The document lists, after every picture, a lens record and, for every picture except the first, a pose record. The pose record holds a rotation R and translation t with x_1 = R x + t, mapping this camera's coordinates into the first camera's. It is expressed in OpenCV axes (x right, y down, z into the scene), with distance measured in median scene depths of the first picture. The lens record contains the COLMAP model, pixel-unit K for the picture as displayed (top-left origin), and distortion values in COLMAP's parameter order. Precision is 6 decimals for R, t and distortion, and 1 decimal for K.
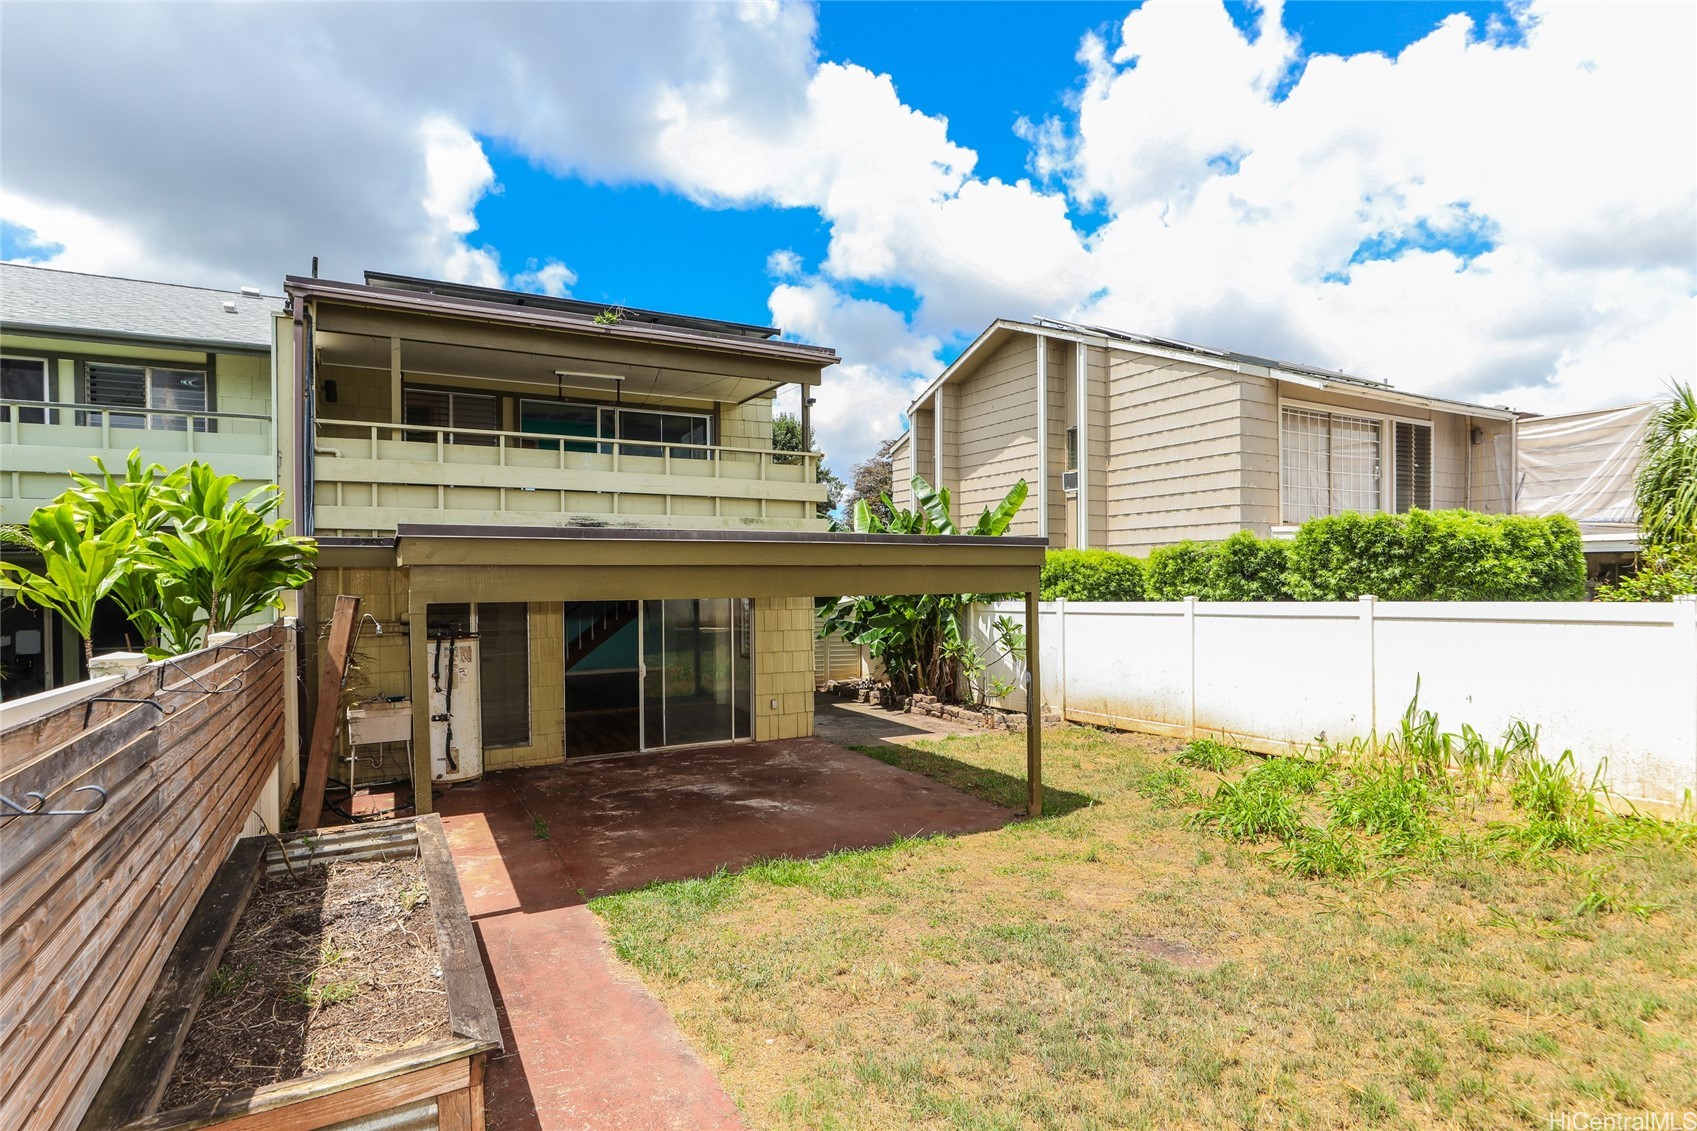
lens RADIAL K [[858.9, 0, 856.4], [0, 858.9, 577.1], [0, 0, 1]] dist [-0.014967, 0.000123]
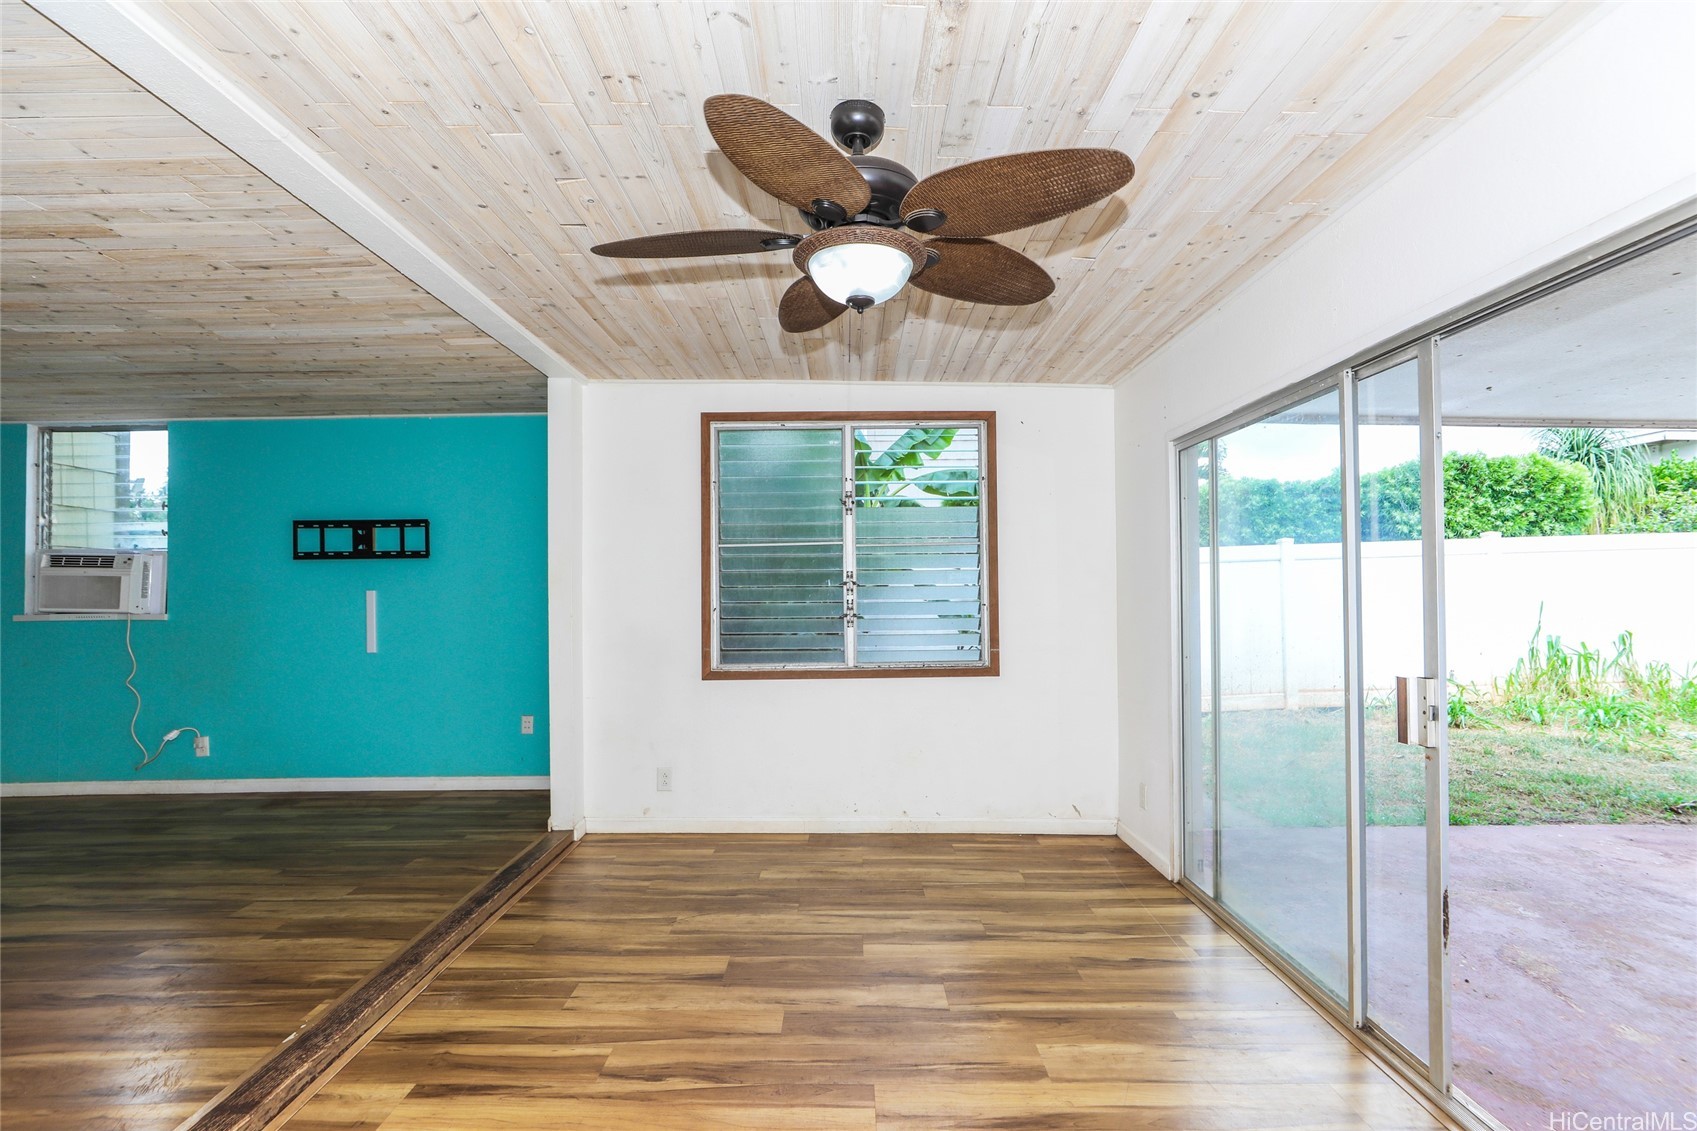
lens RADIAL K [[775.0, 0, 858.9], [0, 775.0, 575.8], [0, 0, 1]] dist [-0.019478, 0.004276]
pose [[0.475779, 0.018941, 0.879361, -0.589458], [0.002593, 0.999734, -0.022936, 0.095851], [-0.879561, 0.013193, 0.475603, 1.244185]]
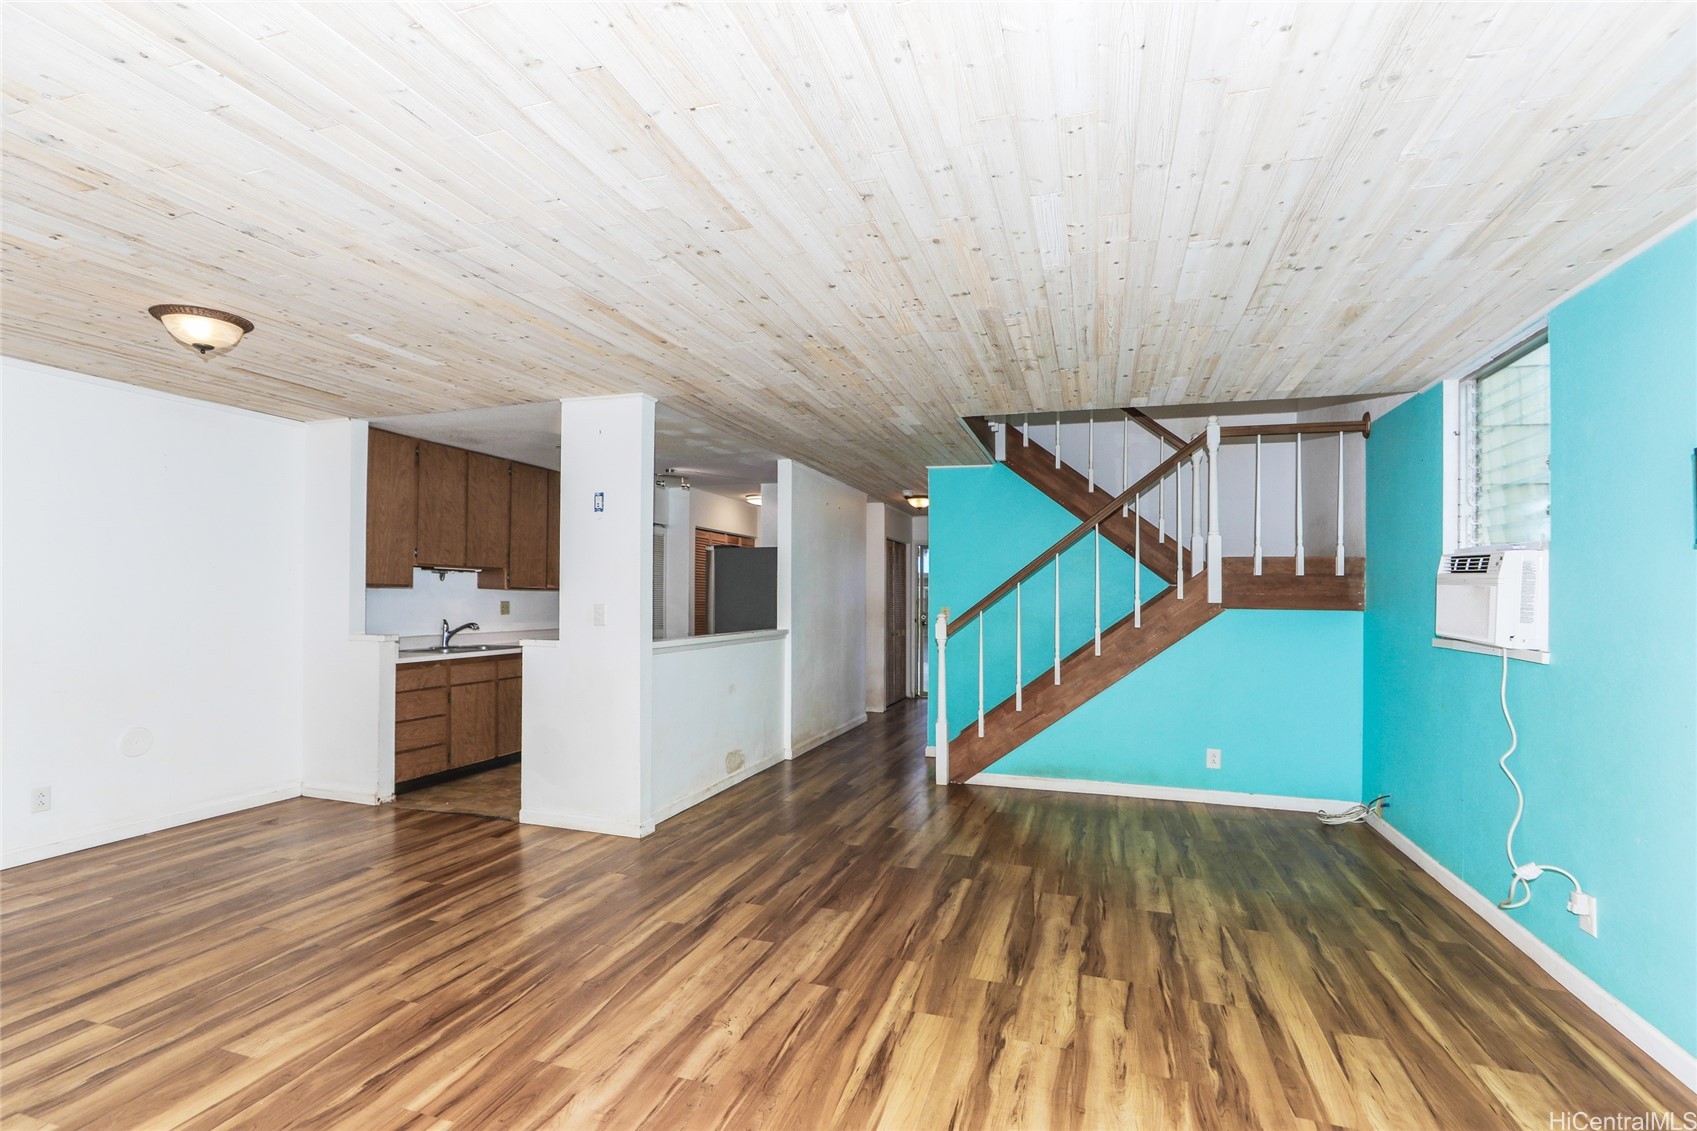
lens RADIAL K [[775.0, 0, 848.0], [0, 775.0, 586.8], [0, 0, 1]] dist [-0.019478, 0.004276]
pose [[0.673629, 0.000247, -0.739070, -0.303325], [-0.006601, 0.999962, -0.005682, 0.086248], [0.739040, 0.008706, 0.673605, 1.524993]]
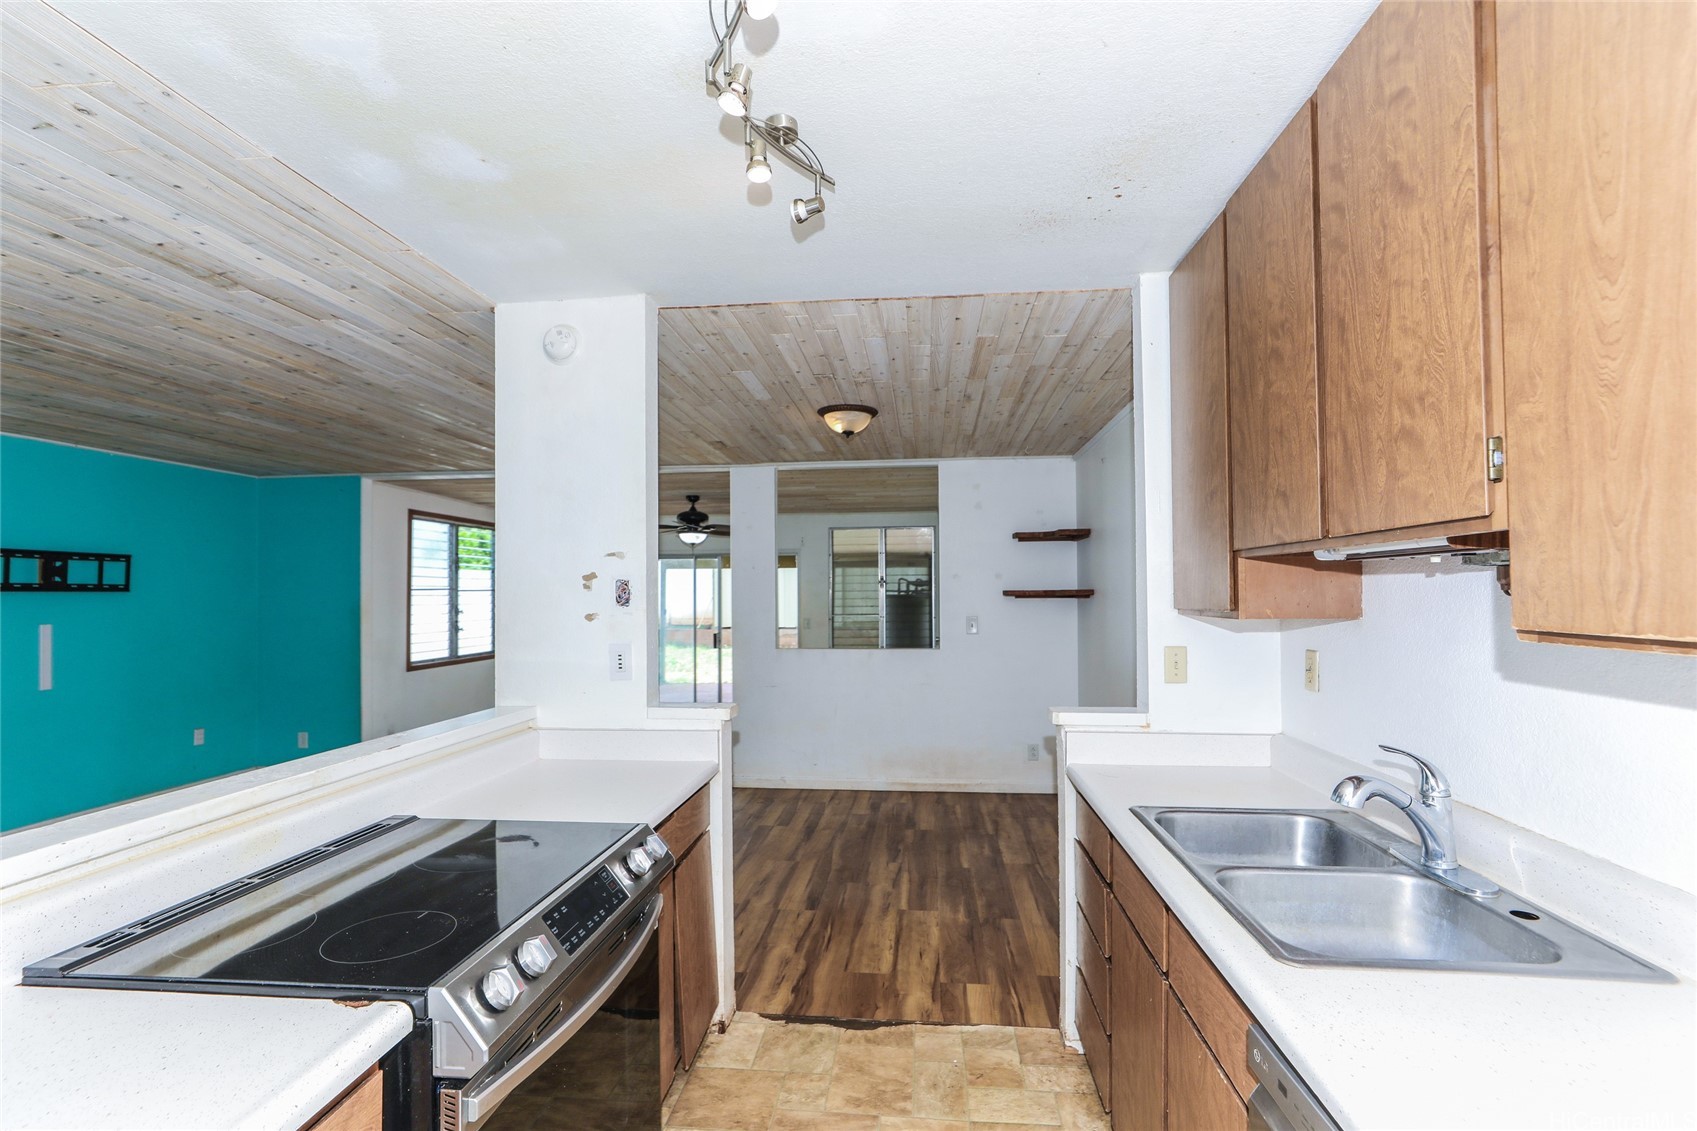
lens RADIAL K [[775.0, 0, 846.6], [0, 775.0, 579.0], [0, 0, 1]] dist [-0.019478, 0.004276]
pose [[-0.813716, 0.020553, 0.580900, -1.033125], [0.006786, 0.999642, -0.025863, 0.079223], [-0.581223, -0.017103, -0.813564, 1.927820]]
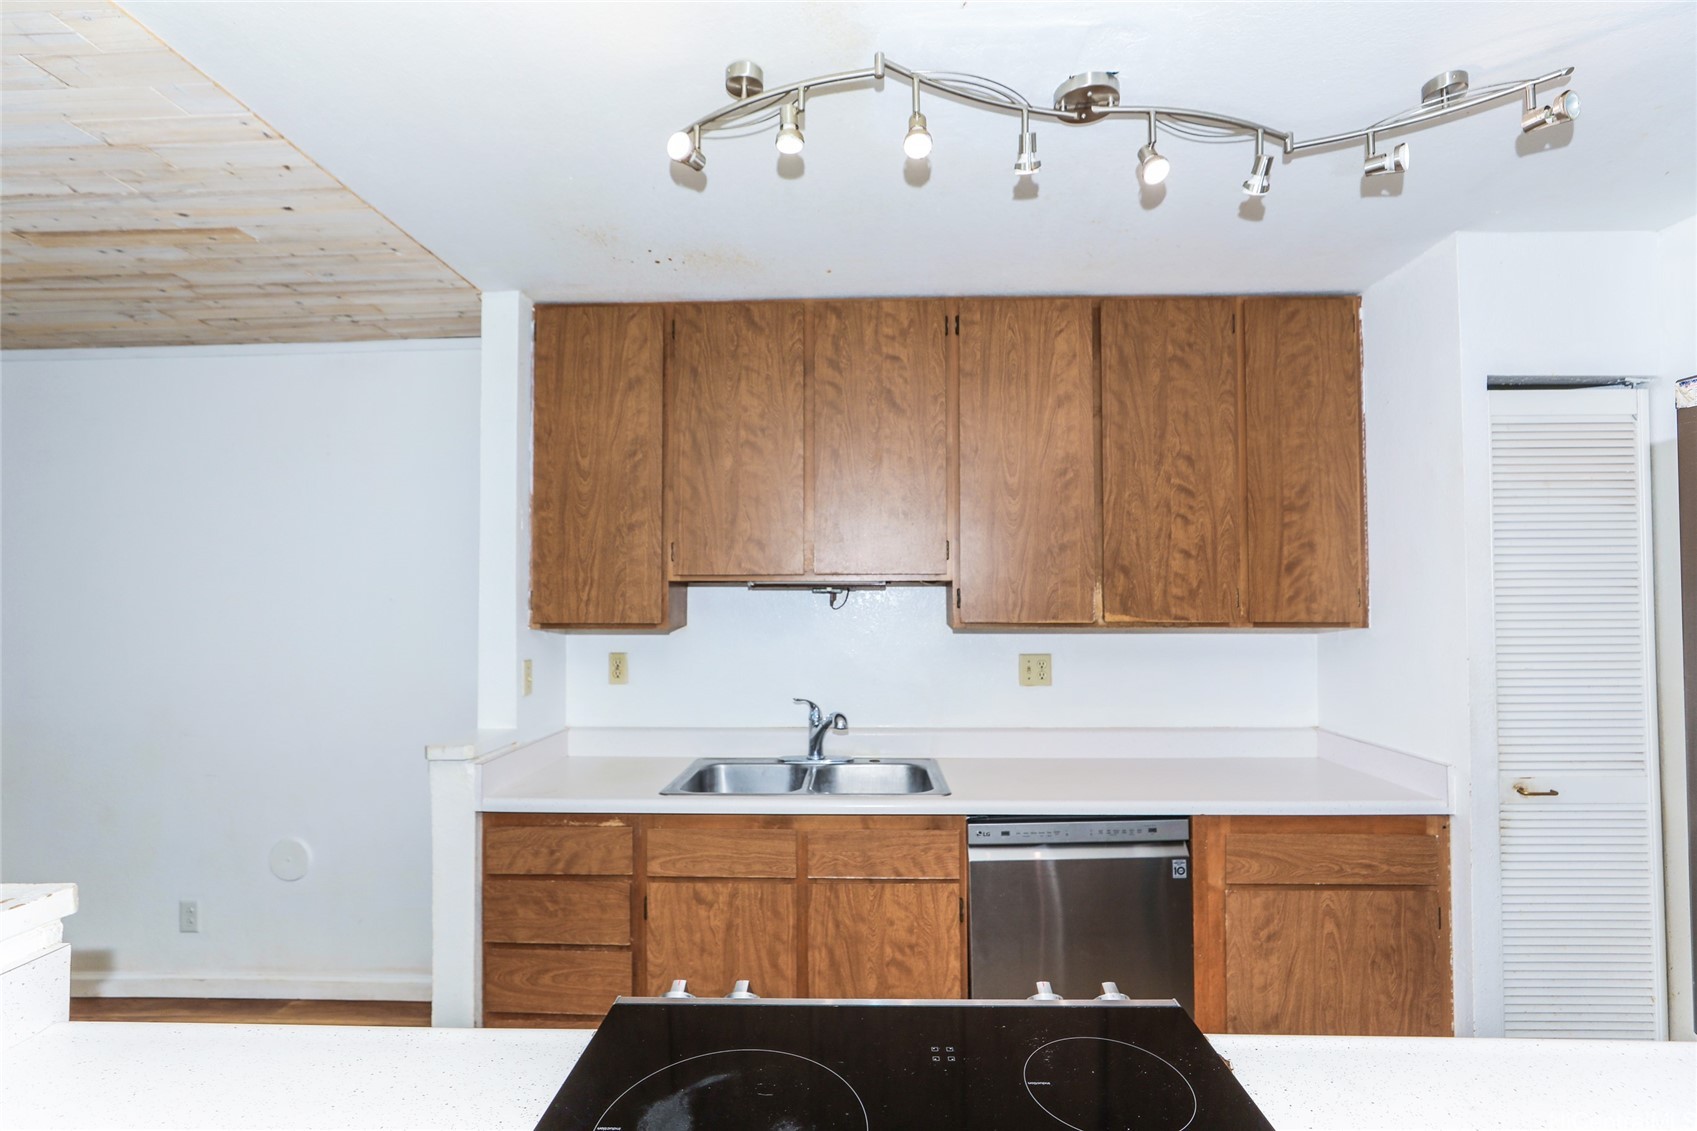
lens RADIAL K [[775.0, 0, 848.5], [0, 775.0, 579.8], [0, 0, 1]] dist [-0.019478, 0.004276]
pose [[-0.518990, -0.011869, -0.854698, -0.788429], [0.012276, 0.999697, -0.021337, 0.074577], [0.854692, -0.021566, -0.518687, 1.887596]]
